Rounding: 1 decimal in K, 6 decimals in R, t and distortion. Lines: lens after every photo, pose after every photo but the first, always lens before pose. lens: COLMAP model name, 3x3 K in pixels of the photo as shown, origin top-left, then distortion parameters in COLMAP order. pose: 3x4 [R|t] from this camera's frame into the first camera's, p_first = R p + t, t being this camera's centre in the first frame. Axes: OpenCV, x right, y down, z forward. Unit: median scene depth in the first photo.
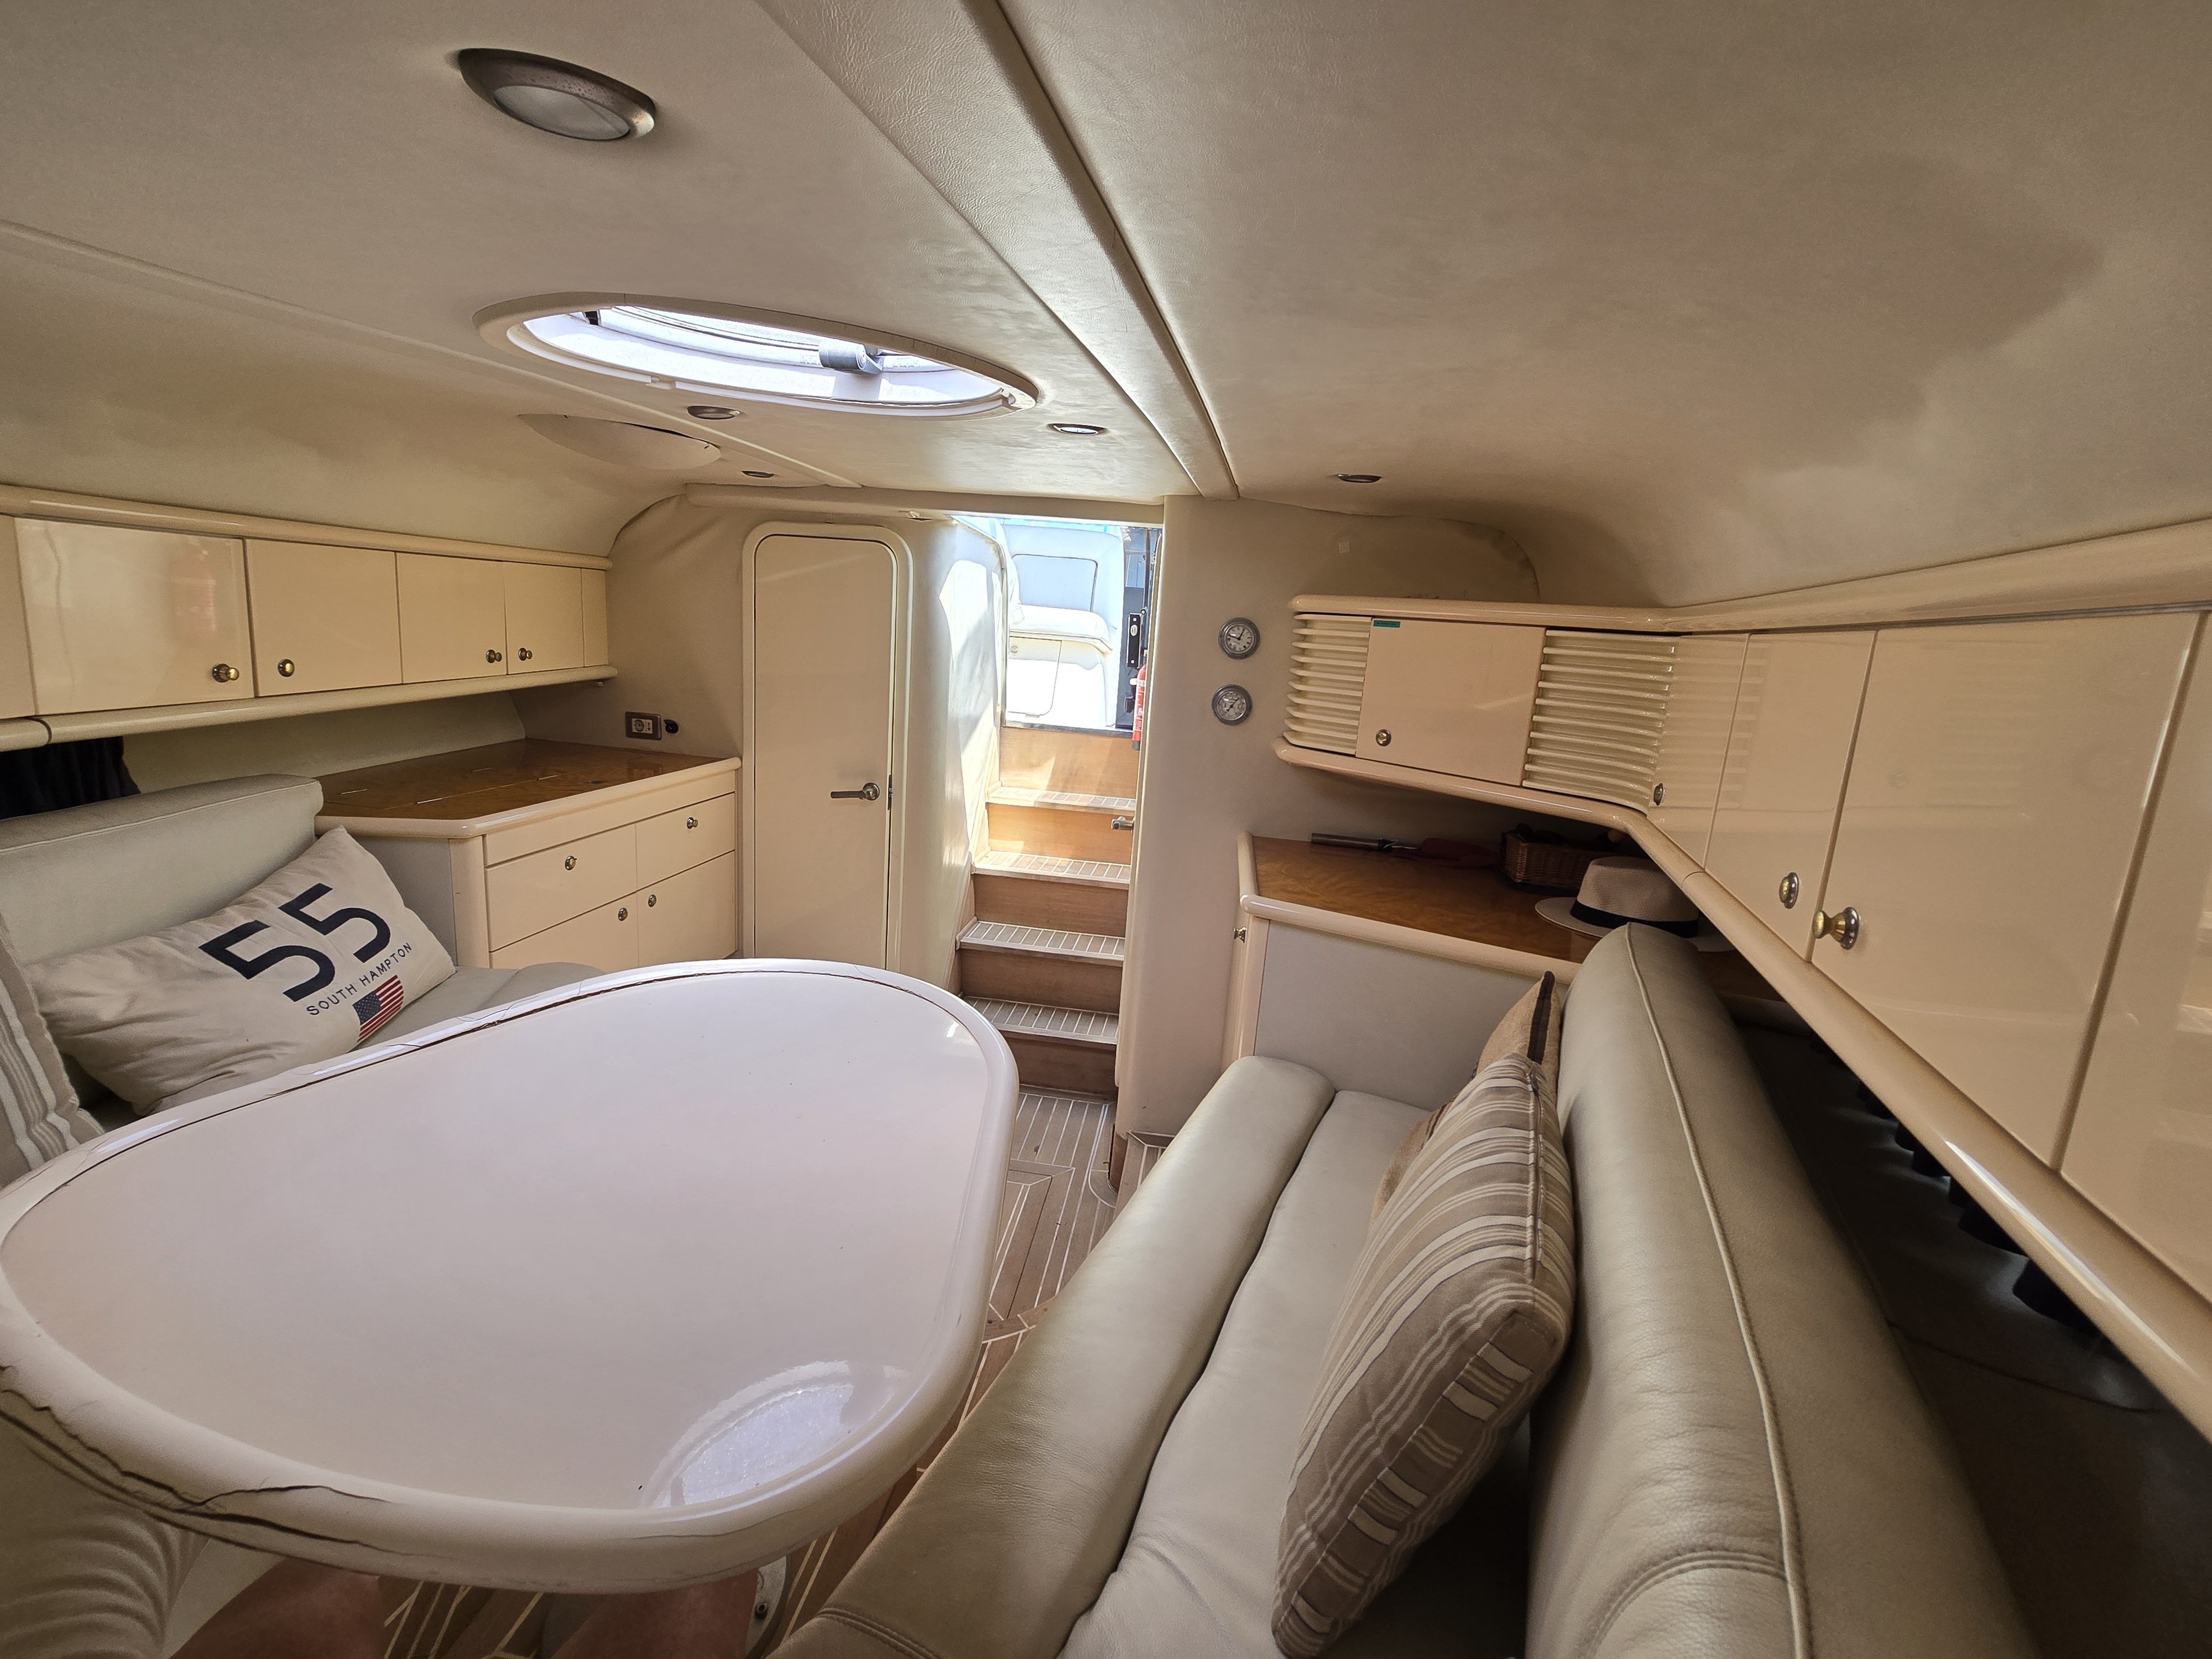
lens RADIAL K [[910.1, 0, 1091.3], [0, 910.1, 818.2], [0, 0, 1]] dist [-0.004161, -0.000267]
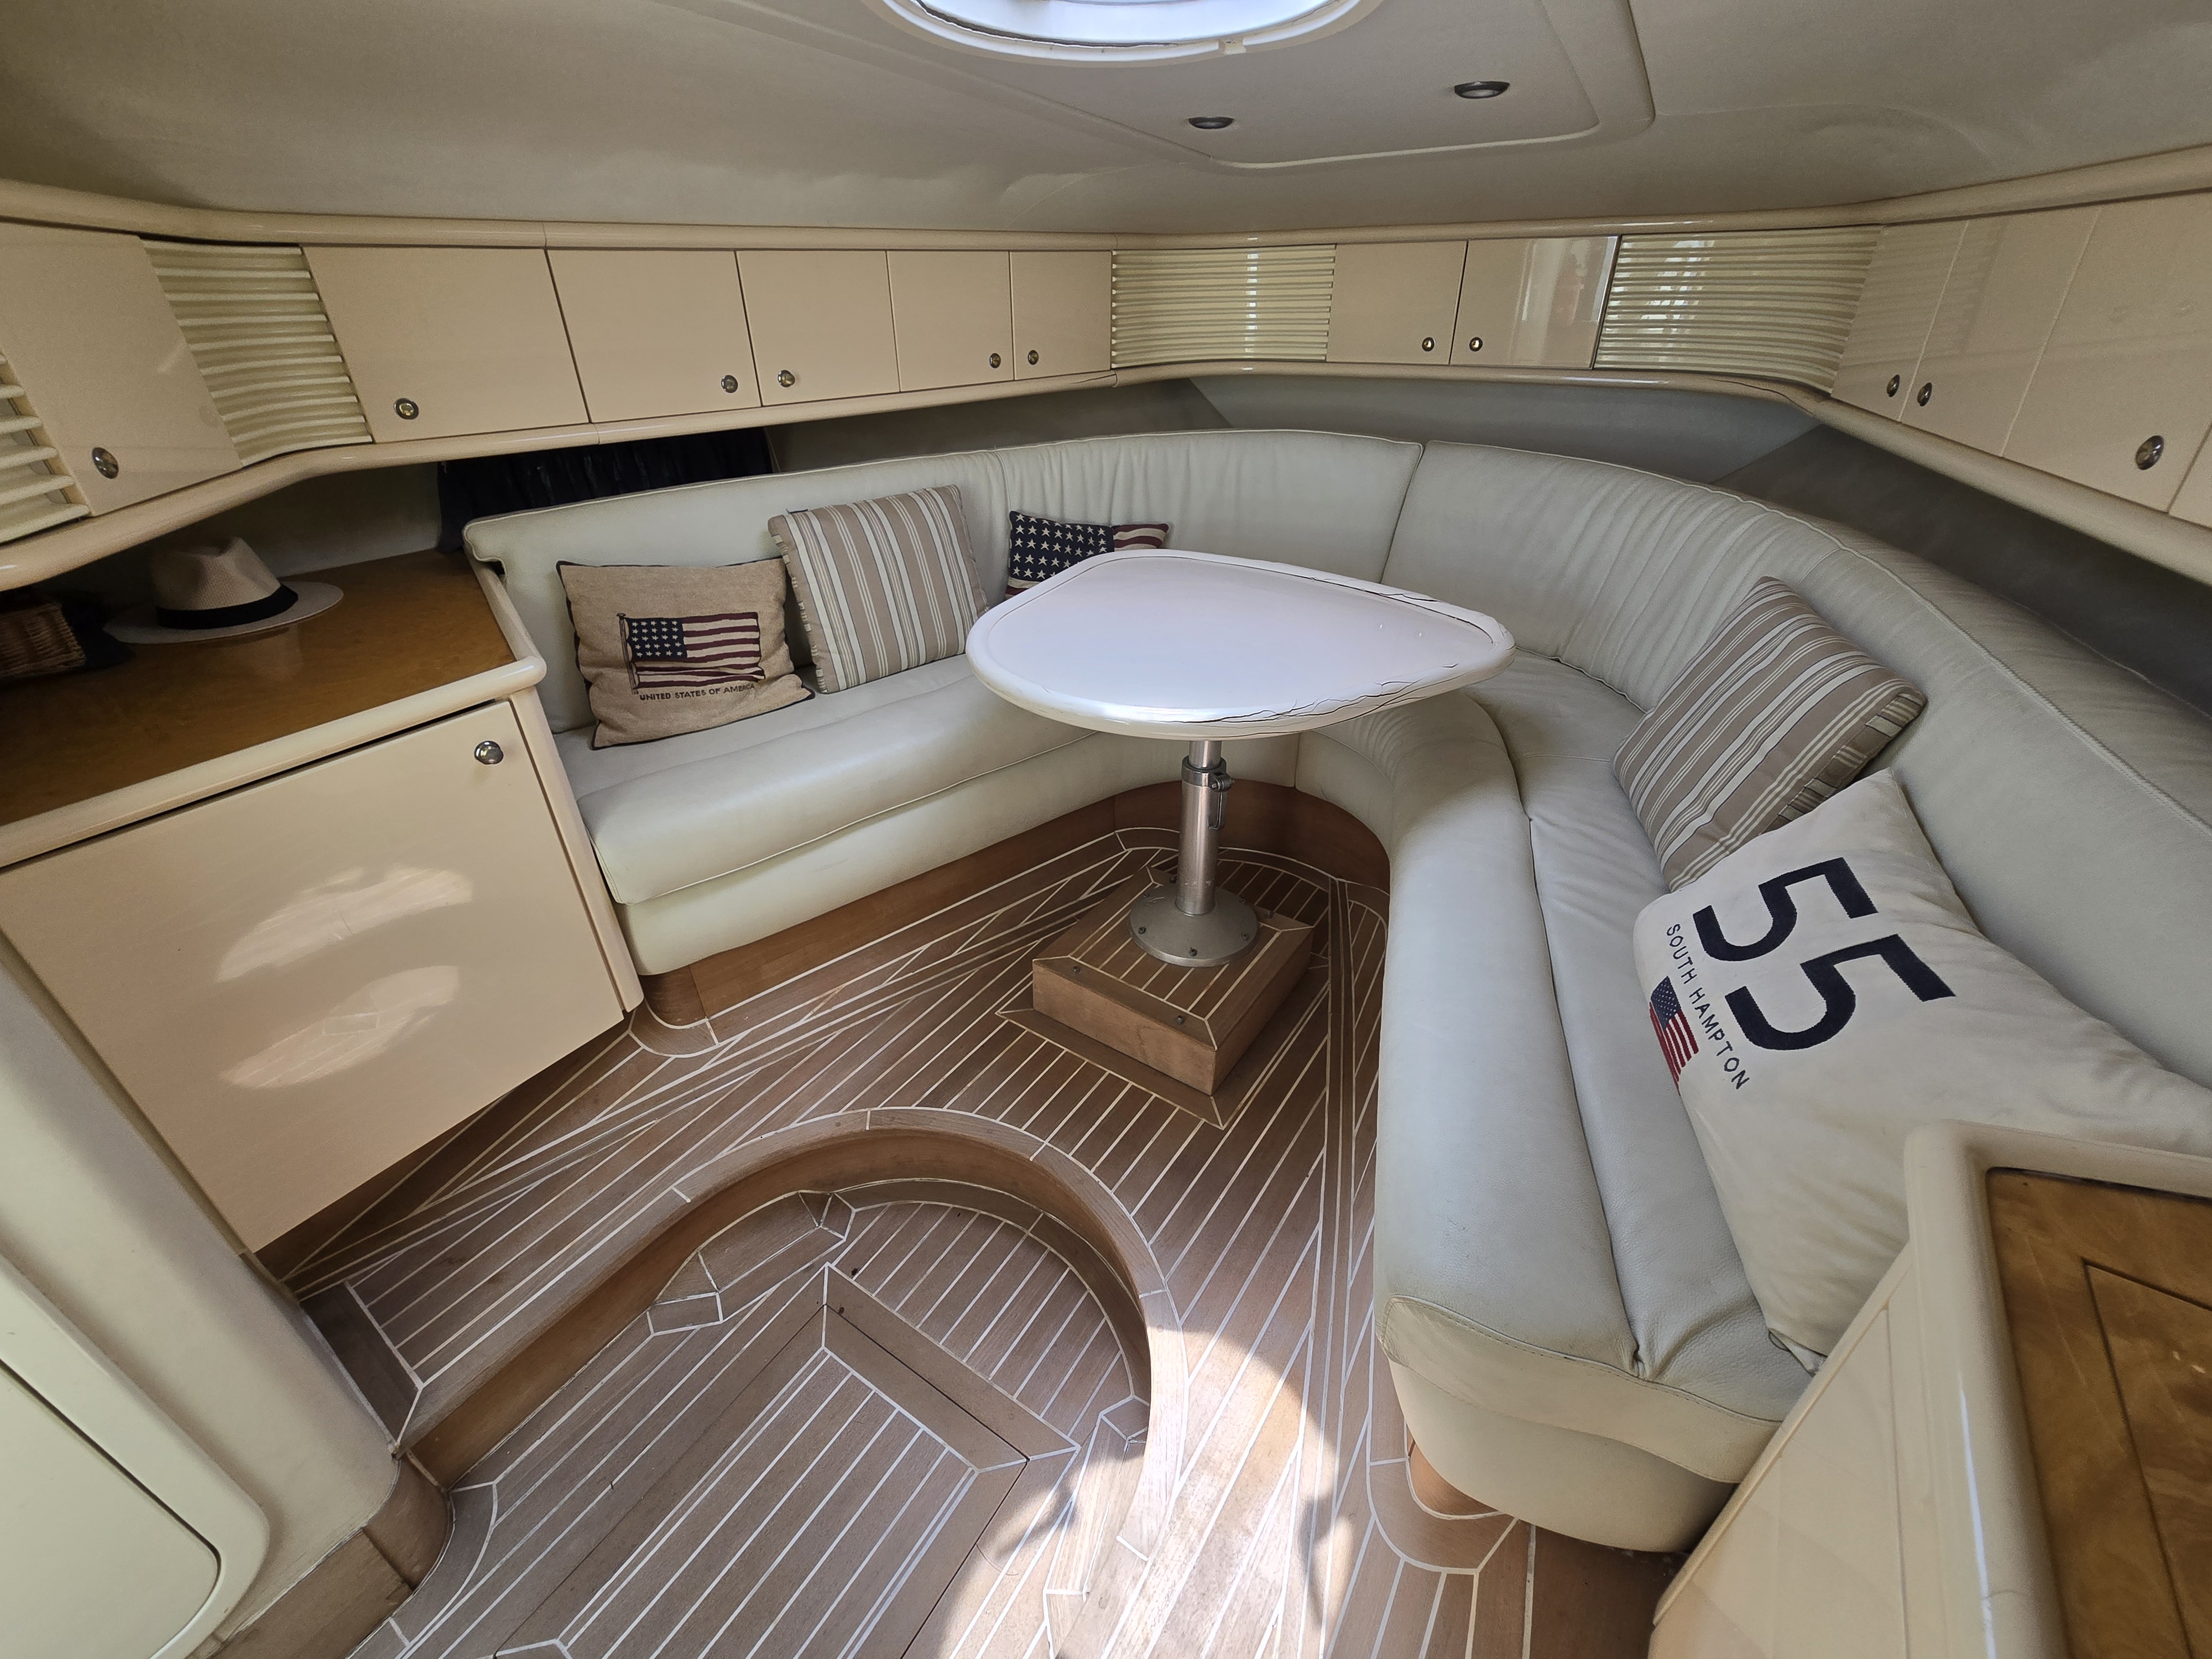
lens RADIAL K [[910.1, 0, 1091.3], [0, 910.1, 818.2], [0, 0, 1]] dist [-0.004161, -0.000267]
pose [[-0.894005, -0.276725, 0.352389, -0.607749], [0.033701, 0.742725, 0.668747, -0.341287], [-0.446787, 0.609740, -0.654675, 1.506661]]
